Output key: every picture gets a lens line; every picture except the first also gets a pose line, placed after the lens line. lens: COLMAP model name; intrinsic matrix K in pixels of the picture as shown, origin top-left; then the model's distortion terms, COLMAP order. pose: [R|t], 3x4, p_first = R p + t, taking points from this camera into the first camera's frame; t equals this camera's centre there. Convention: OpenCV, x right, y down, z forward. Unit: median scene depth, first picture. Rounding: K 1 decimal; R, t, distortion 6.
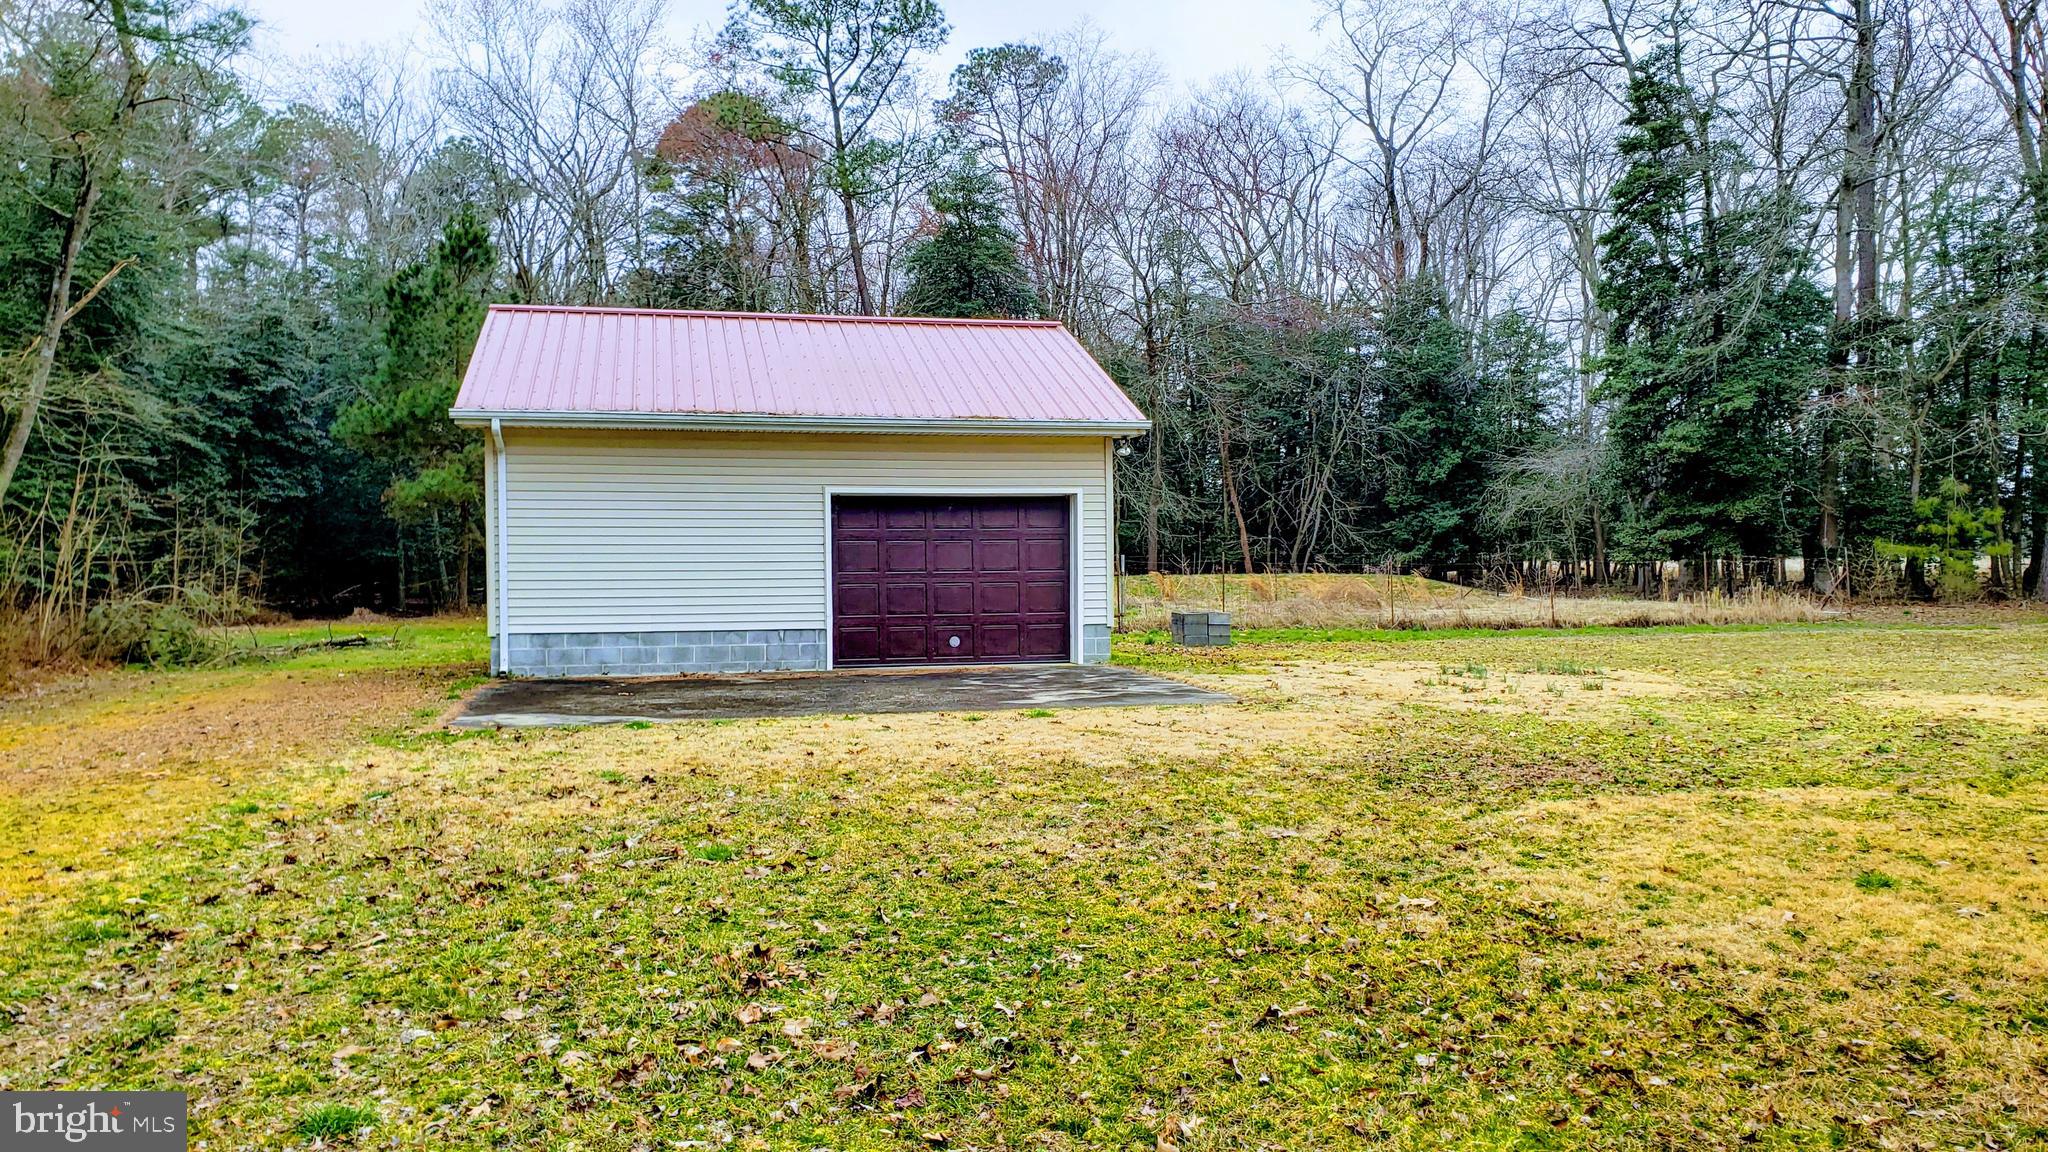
lens RADIAL K [[1566.4, 0, 1024.0], [0, 1566.4, 576.0], [0, 0, 1]] dist [0.168810, -0.346471]
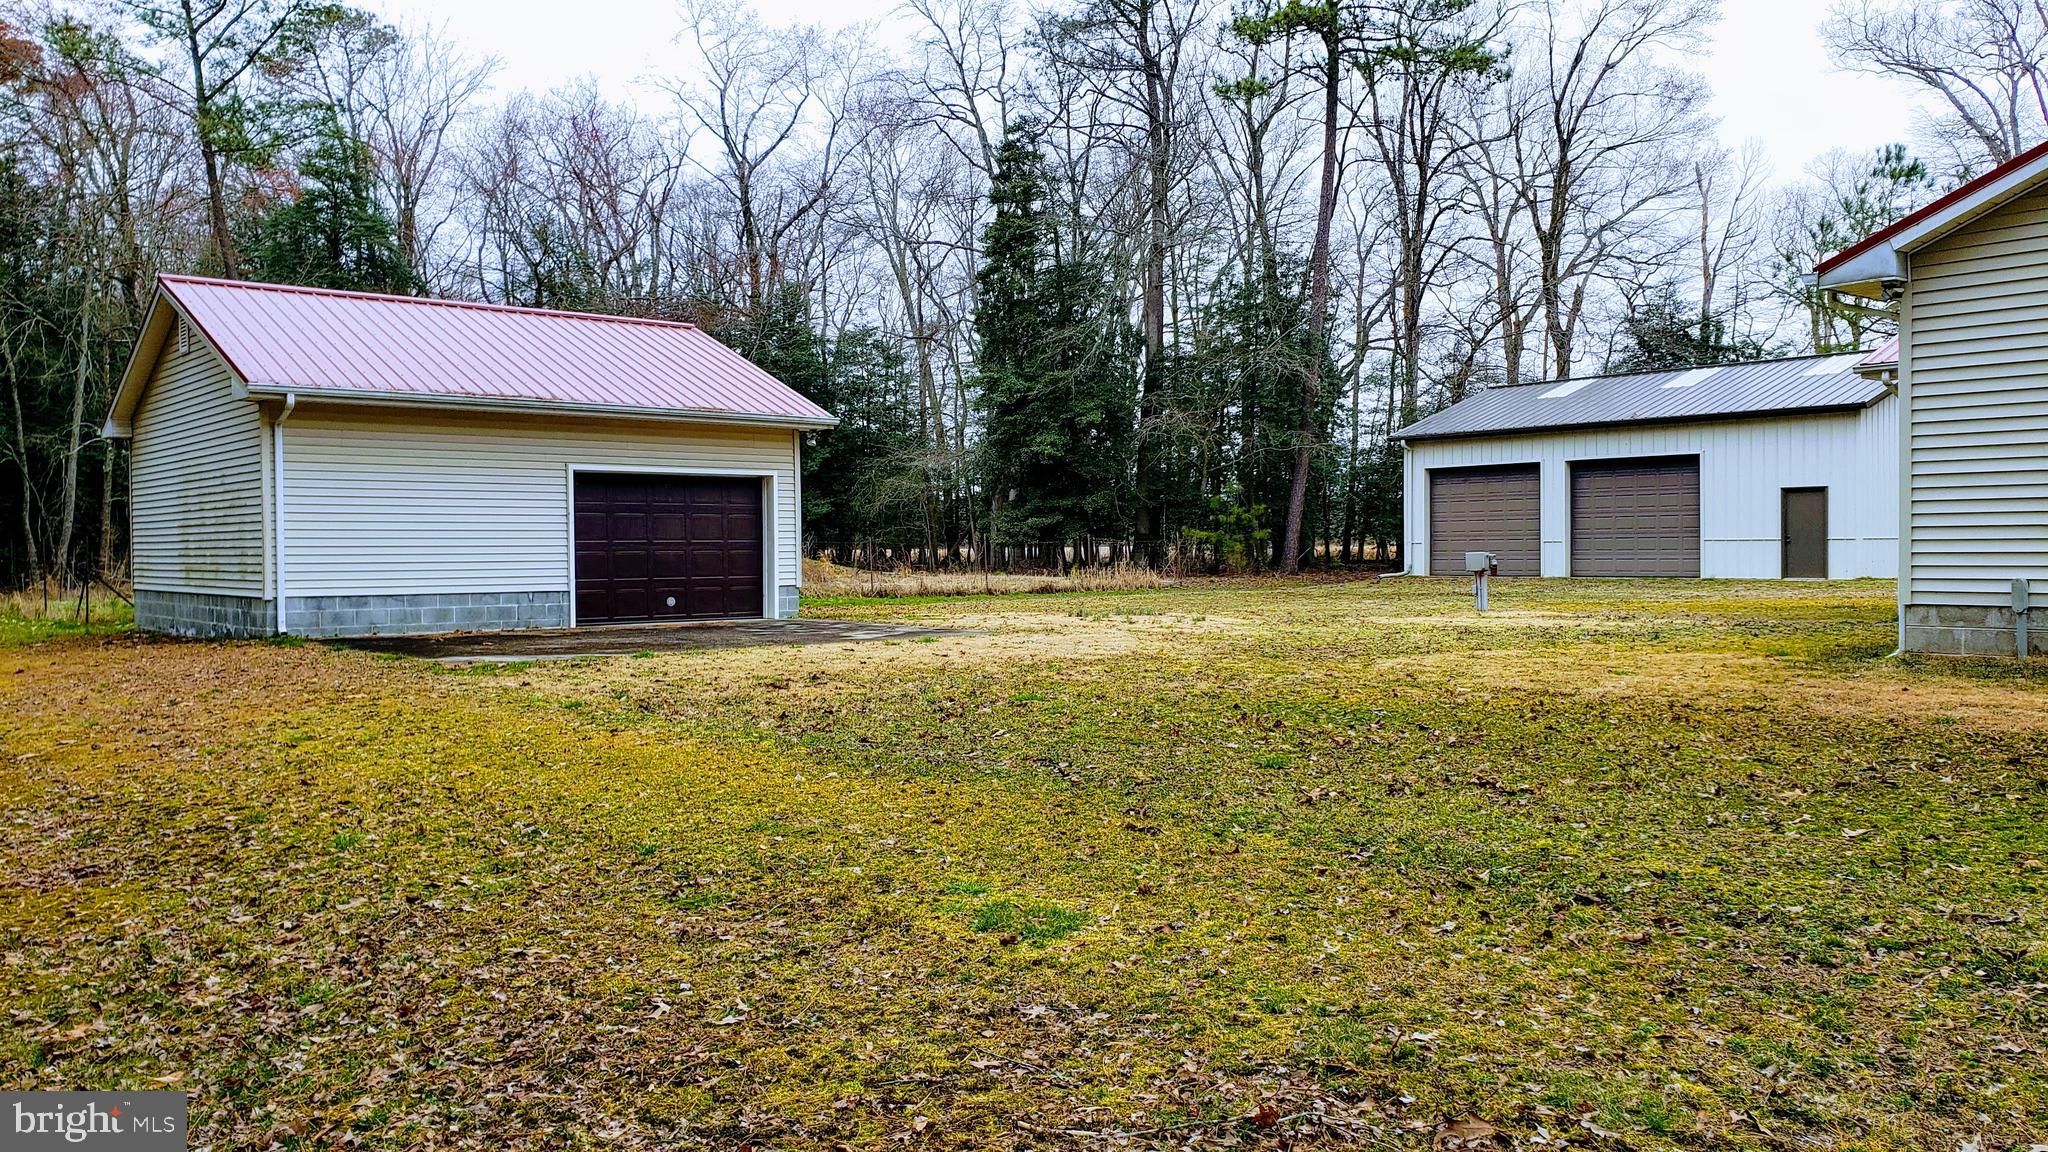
lens RADIAL K [[1566.4, 0, 1024.0], [0, 1566.4, 576.0], [0, 0, 1]] dist [0.168810, -0.346471]
pose [[0.885848, -0.007347, 0.463918, -0.306620], [0.004504, 0.999964, 0.007236, 0.013596], [-0.463954, -0.004321, 0.885849, -0.135605]]
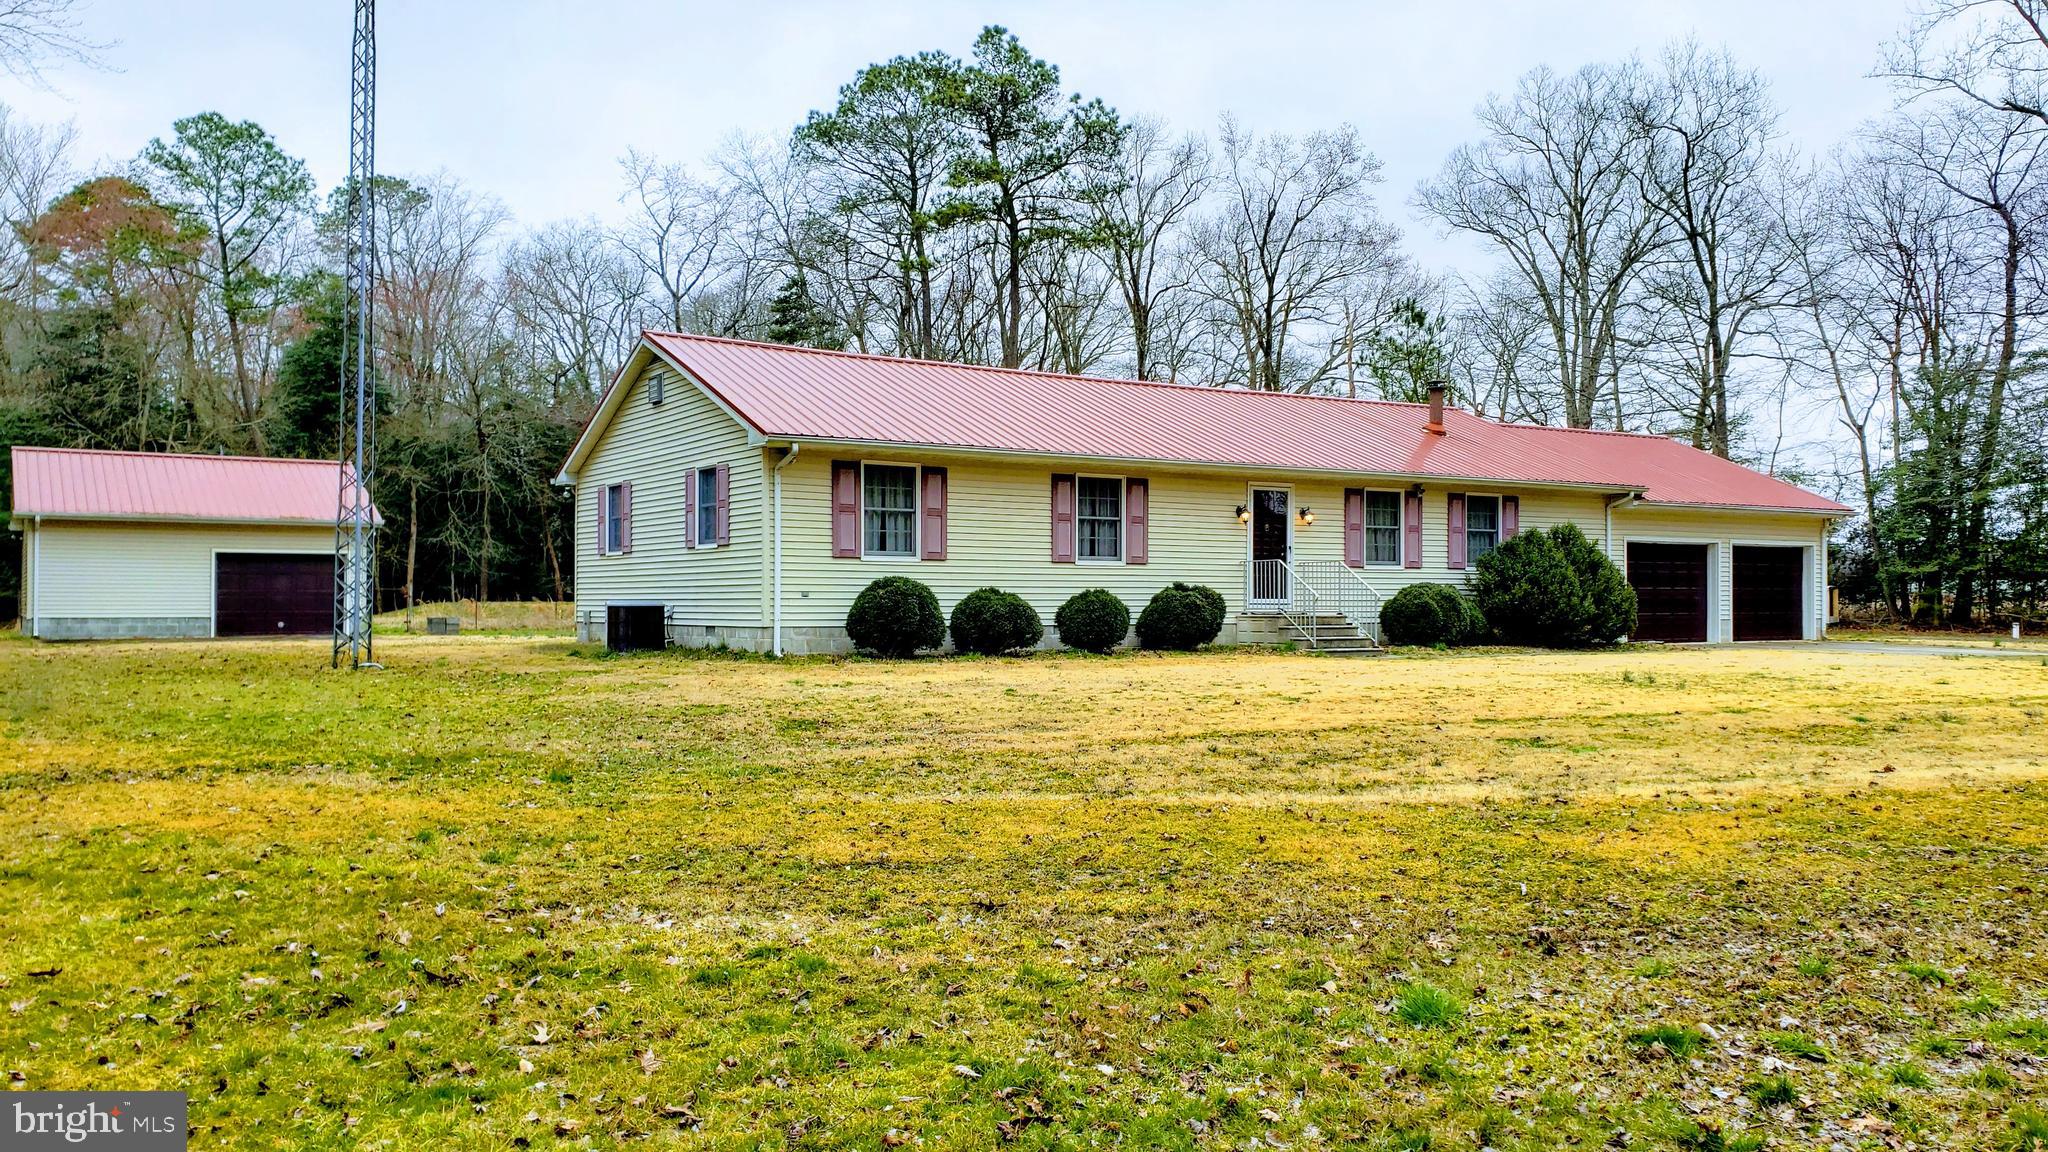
lens RADIAL K [[1609.9, 0, 1024.0], [0, 1609.9, 576.0], [0, 0, 1]] dist [-0.005363, 0.089866]
pose [[0.940695, 0.017078, 0.338824, 0.133960], [-0.009507, 0.999667, -0.023994, 0.016762], [-0.339121, 0.019350, 0.940544, -1.157290]]
